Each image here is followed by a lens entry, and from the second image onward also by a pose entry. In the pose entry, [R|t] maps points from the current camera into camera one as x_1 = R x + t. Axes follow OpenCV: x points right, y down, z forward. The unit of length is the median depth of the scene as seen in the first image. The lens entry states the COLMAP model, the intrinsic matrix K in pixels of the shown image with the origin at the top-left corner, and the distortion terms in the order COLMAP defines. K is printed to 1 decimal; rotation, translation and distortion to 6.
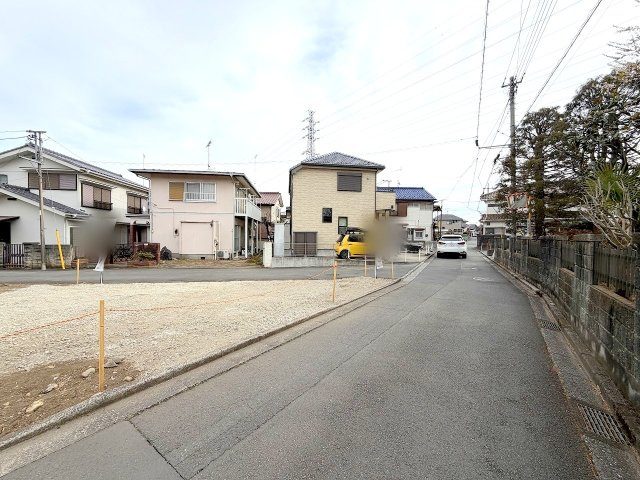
lens RADIAL K [[254.9, 0, 319.8], [0, 254.9, 242.4], [0, 0, 1]] dist [0.001938, -0.000327]
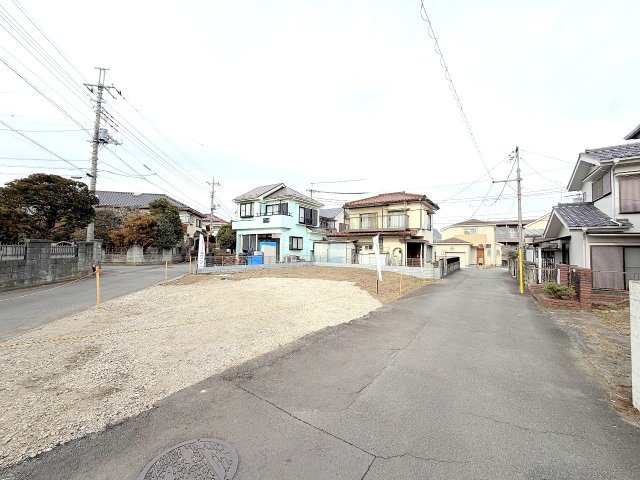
lens RADIAL K [[254.9, 0, 319.0], [0, 254.9, 240.3], [0, 0, 1]] dist [0.001938, -0.000327]
pose [[-0.653277, -0.053733, -0.755210, 0.097166], [-0.046932, 0.998434, -0.030441, -0.013556], [0.755663, 0.015557, -0.654776, 0.873045]]
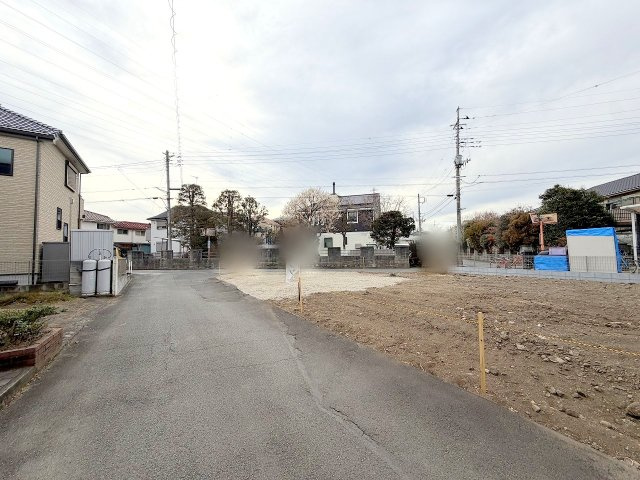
lens RADIAL K [[254.9, 0, 319.4], [0, 254.9, 240.5], [0, 0, 1]] dist [0.001938, -0.000327]
pose [[-0.432473, 0.035801, 0.900936, -0.960174], [0.034260, 0.999142, -0.023258, -0.011423], [-0.900996, 0.020807, -0.433328, 0.749797]]
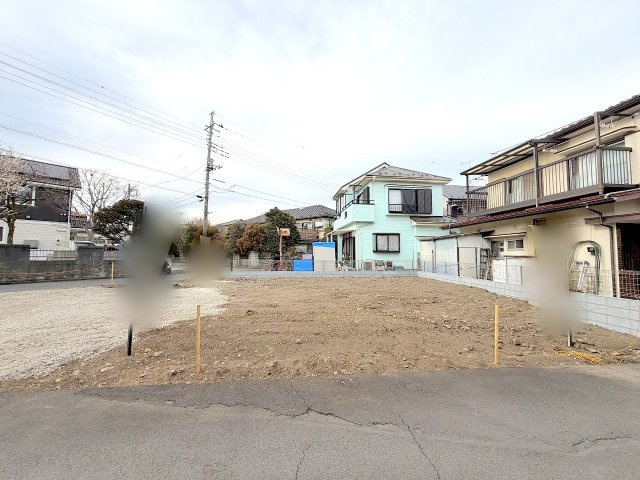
lens RADIAL K [[254.9, 0, 319.2], [0, 254.9, 239.5], [0, 0, 1]] dist [0.001938, -0.000327]
pose [[-0.999837, -0.017860, 0.002506, -0.665387], [-0.017928, 0.999366, -0.030763, -0.012444], [-0.001955, -0.030803, -0.999524, 0.817603]]
